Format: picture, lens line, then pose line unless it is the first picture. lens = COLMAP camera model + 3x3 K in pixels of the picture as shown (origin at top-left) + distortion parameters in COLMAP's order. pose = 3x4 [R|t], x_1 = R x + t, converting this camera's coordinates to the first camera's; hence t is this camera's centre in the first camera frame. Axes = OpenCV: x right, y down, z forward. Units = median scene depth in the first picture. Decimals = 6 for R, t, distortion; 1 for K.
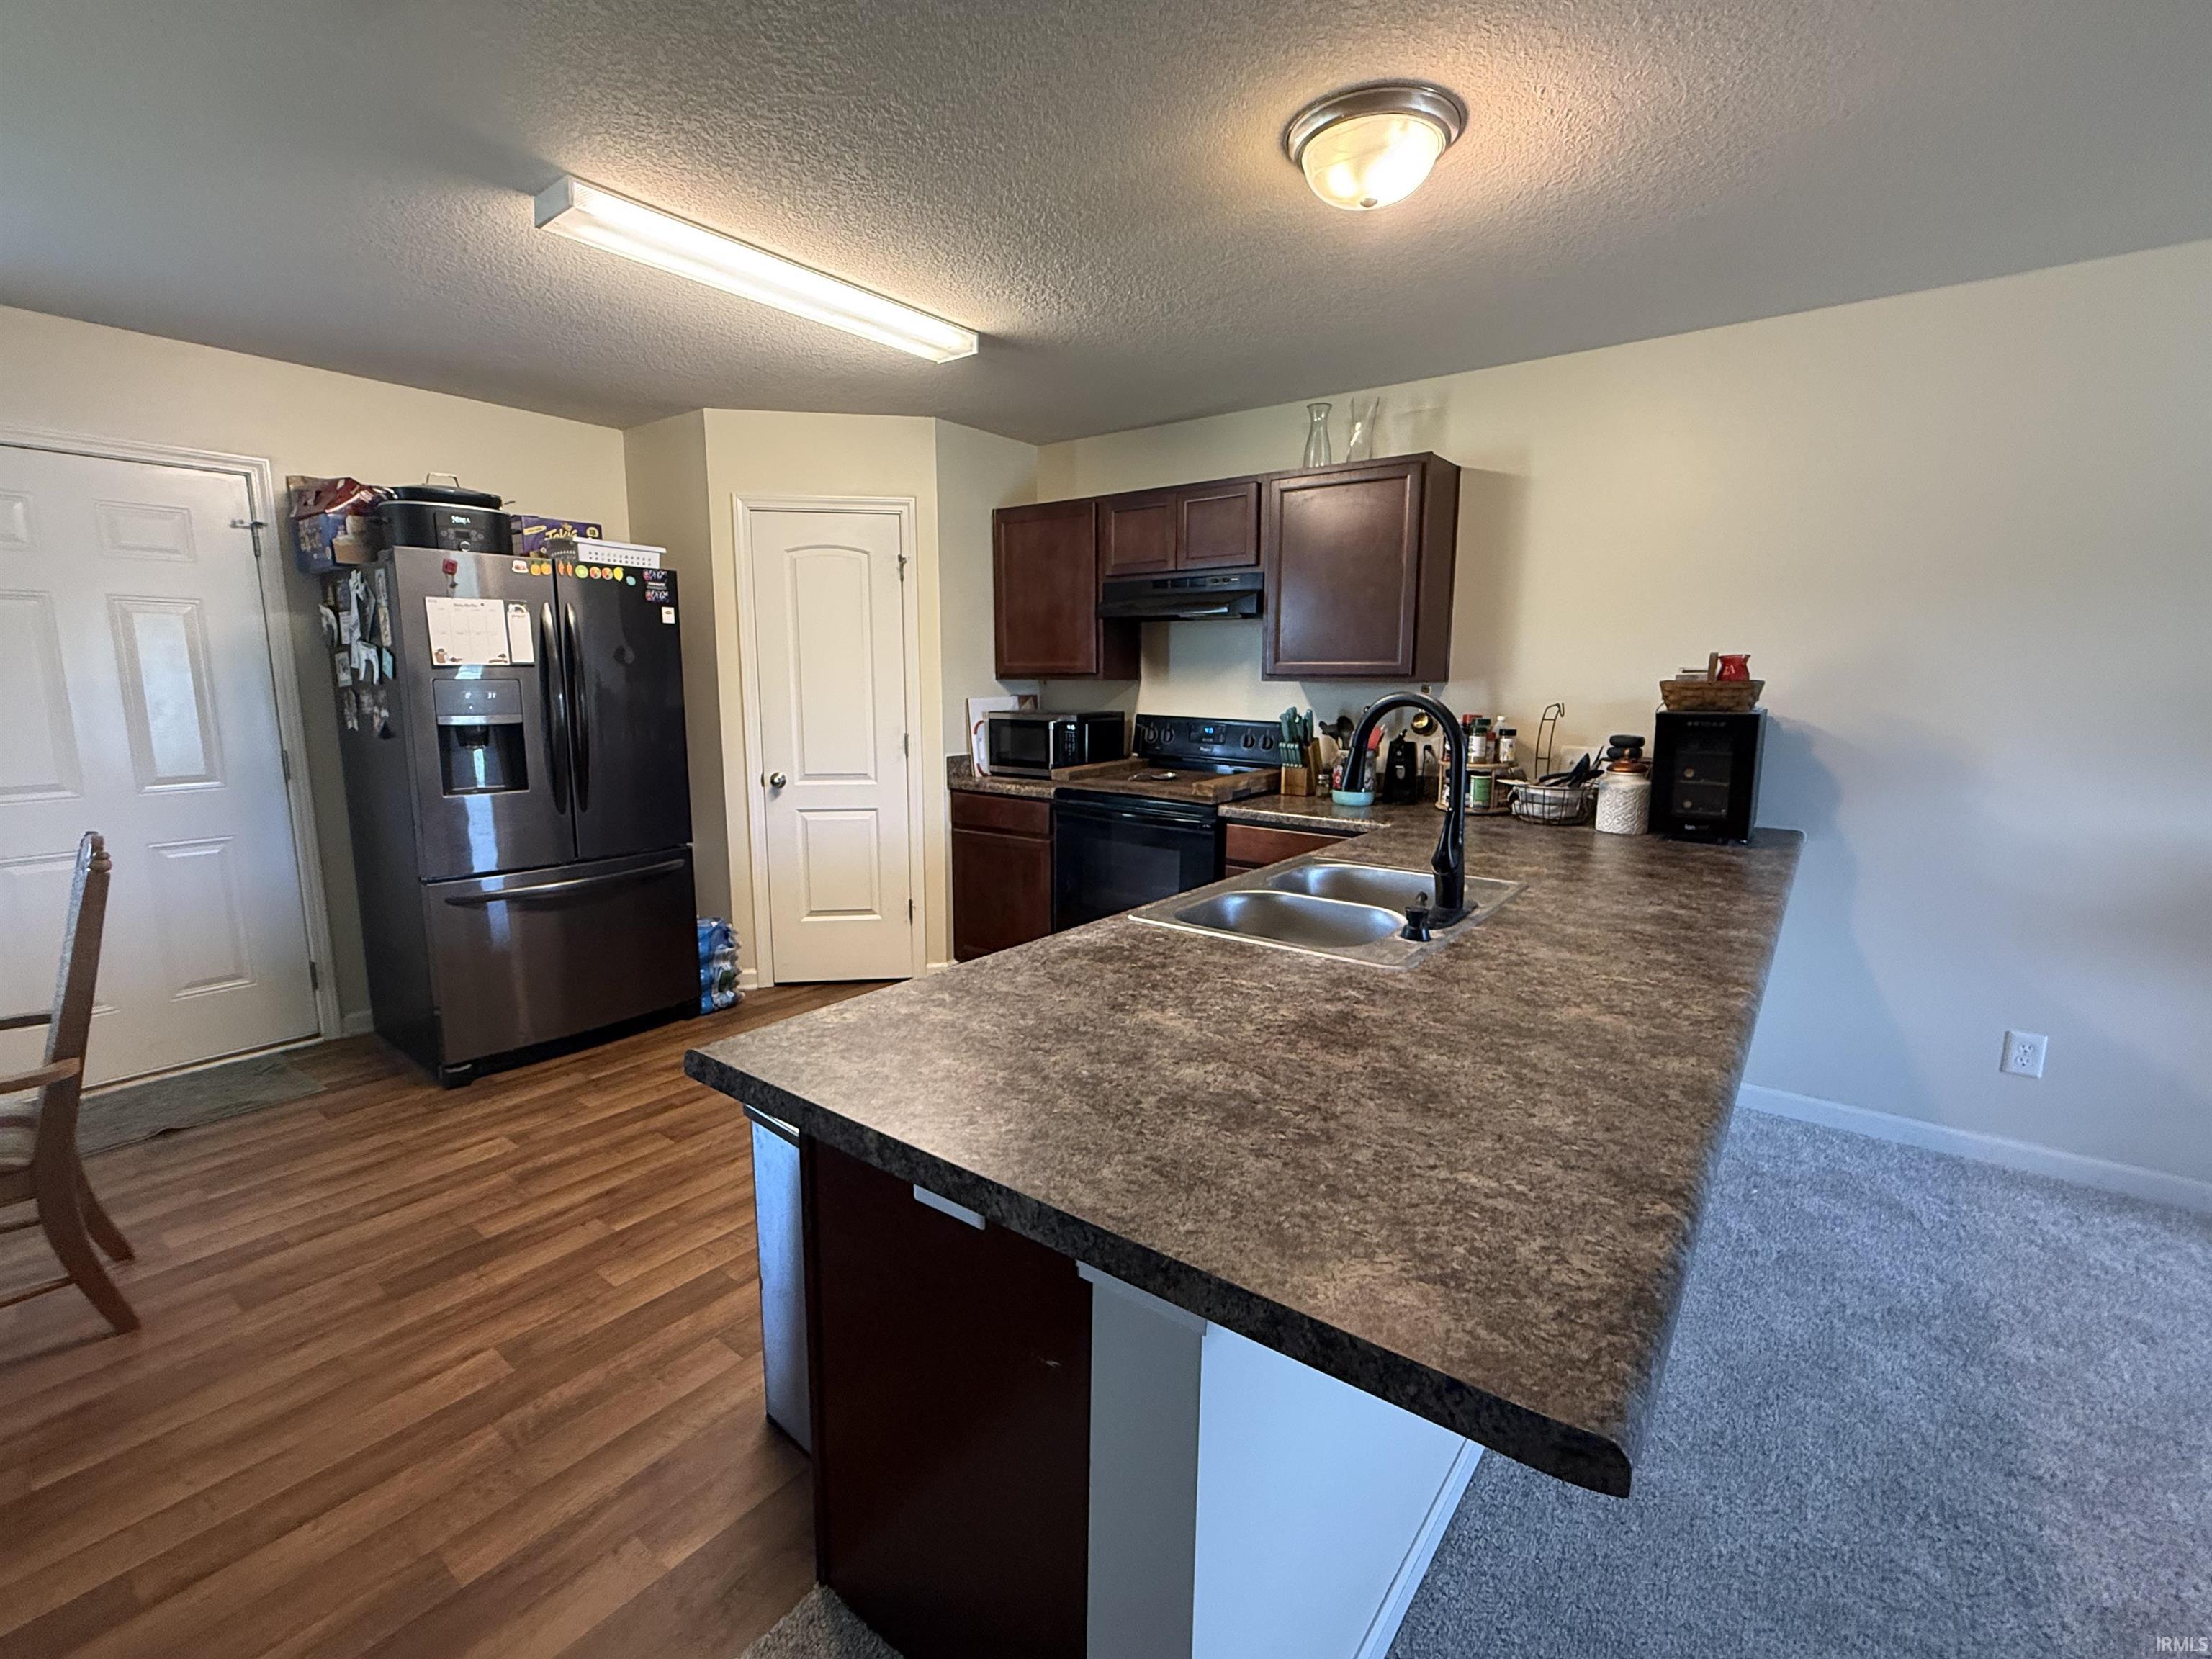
lens RADIAL K [[974.8, 0, 1111.9], [0, 974.8, 826.7], [0, 0, 1]] dist [0.002343, -0.000568]
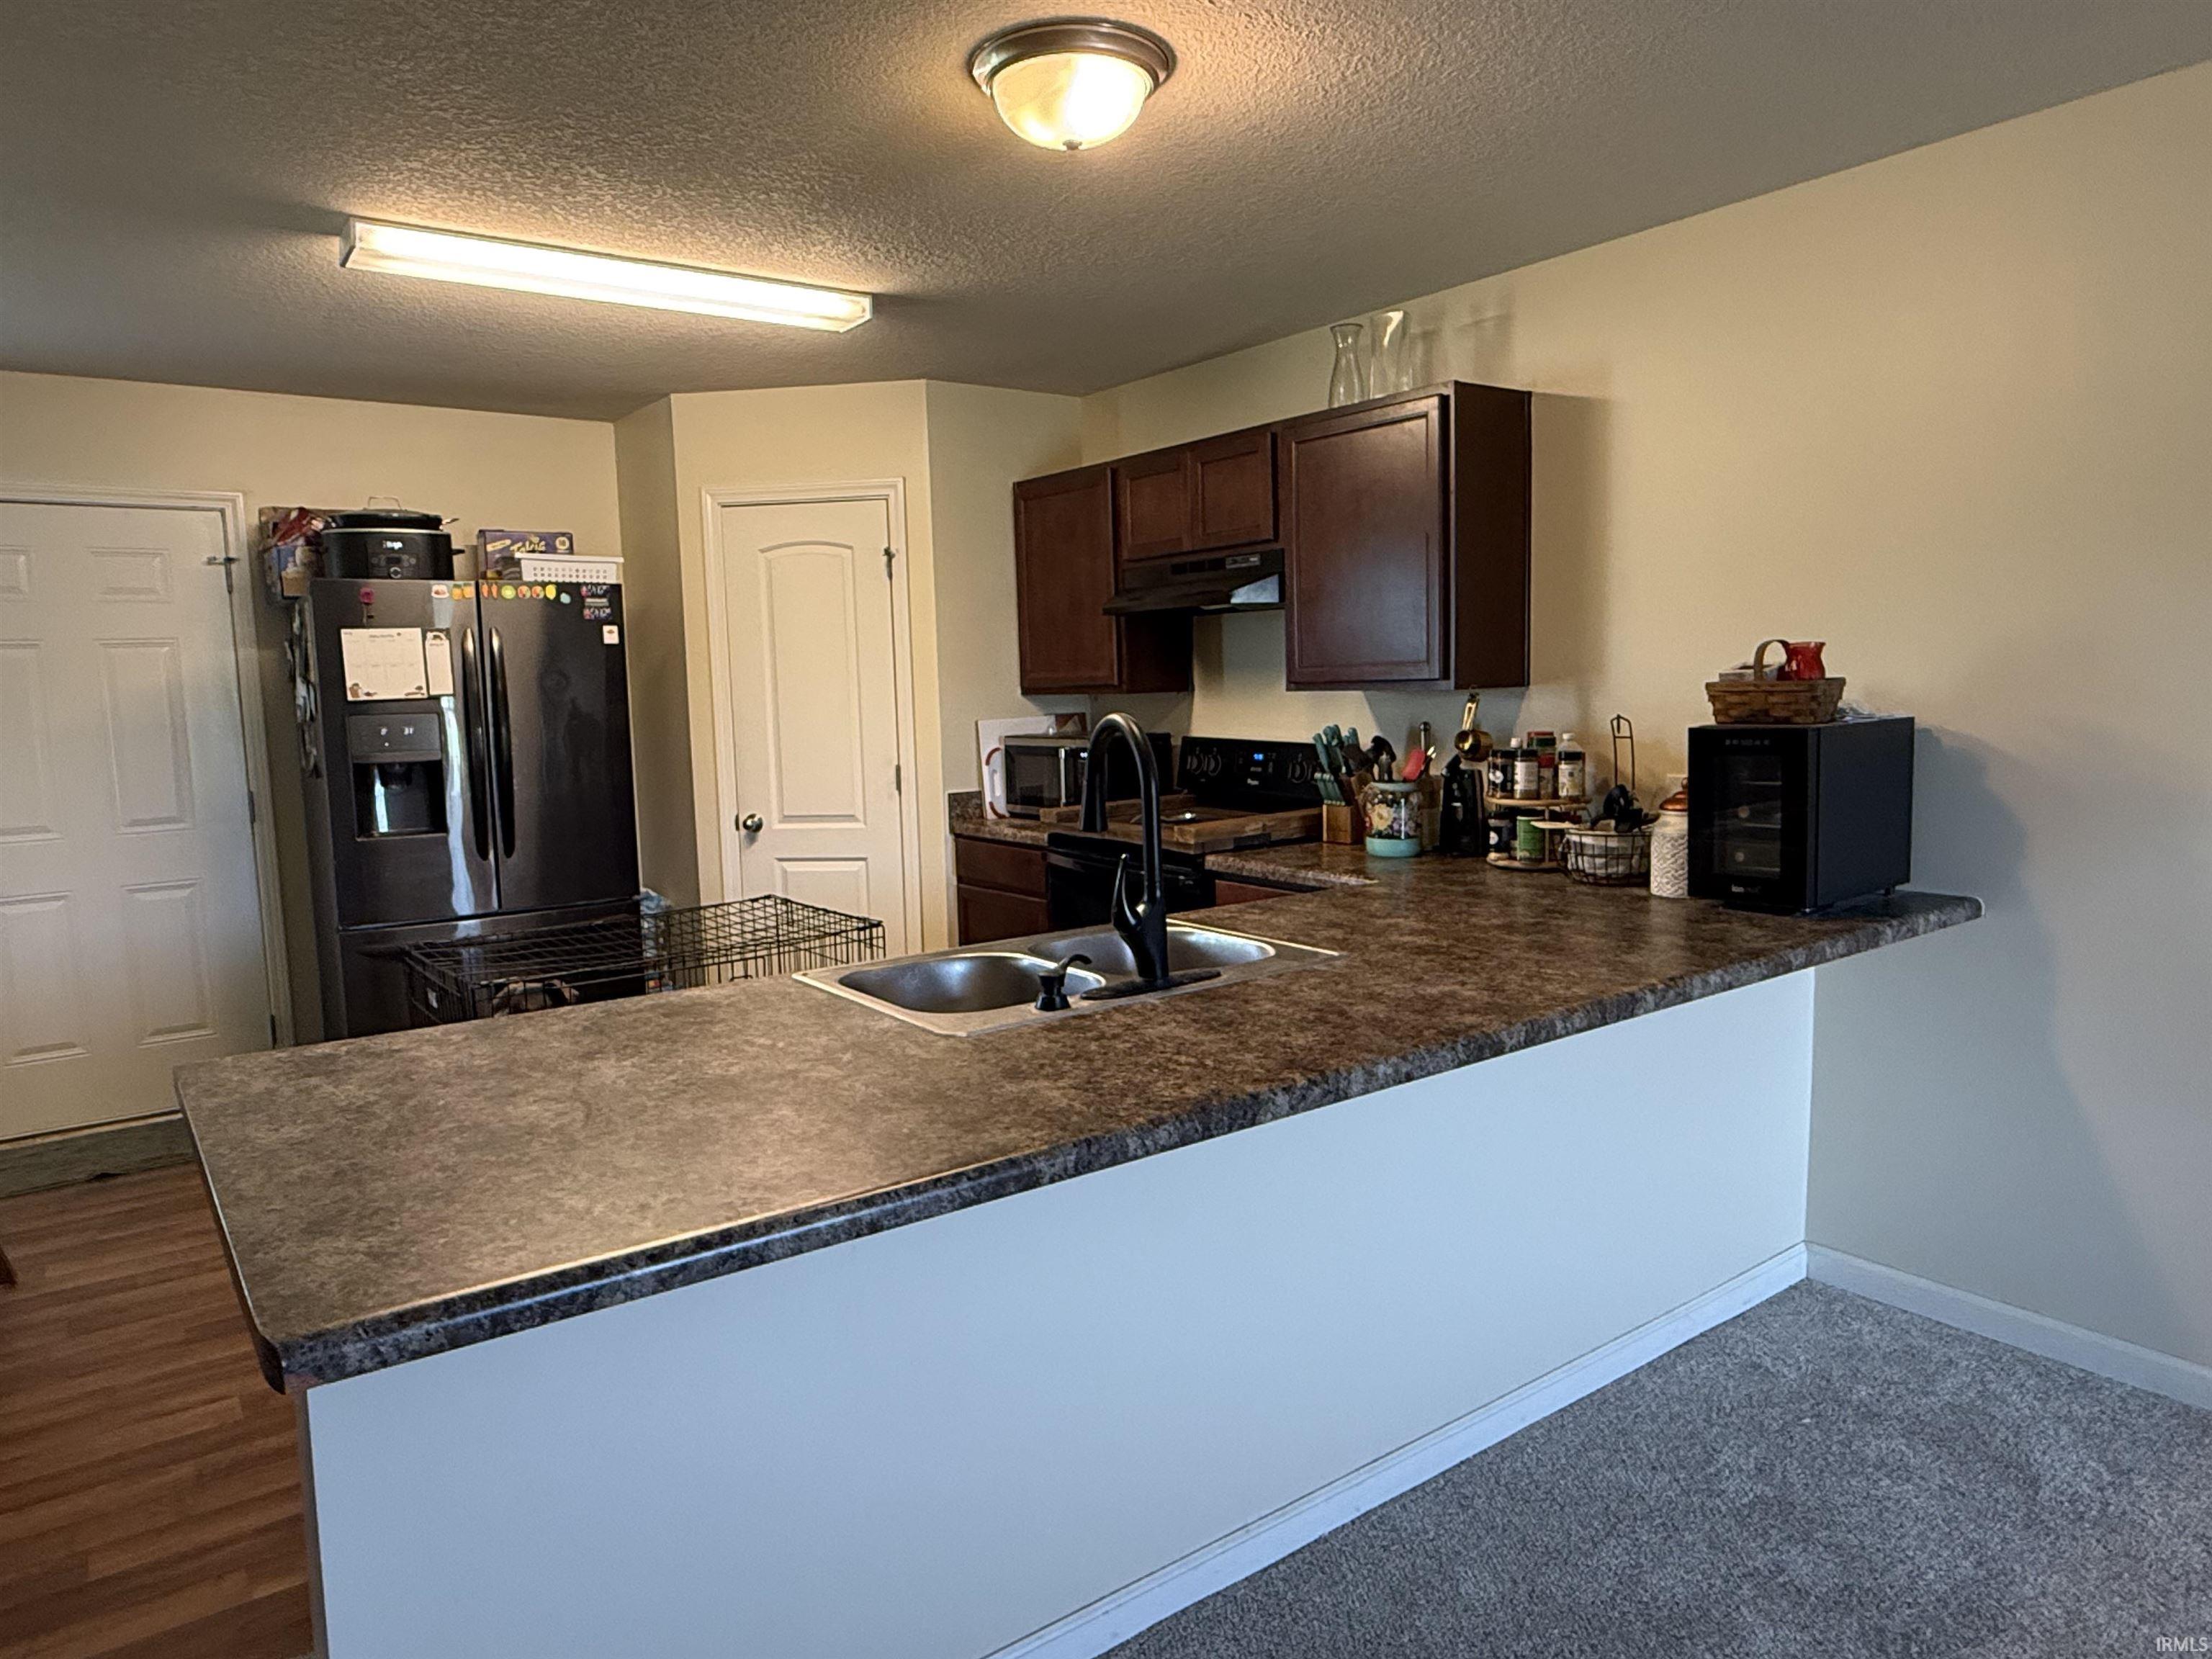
lens RADIAL K [[1403.0, 0, 1111.5], [0, 1403.0, 831.8], [0, 0, 1]] dist [-0.003102, 0.007137]
pose [[0.958764, 0.002221, -0.284193, 0.352662], [-0.014434, 0.999059, -0.040889, 0.005624], [0.283835, 0.043305, 0.957895, -0.075805]]
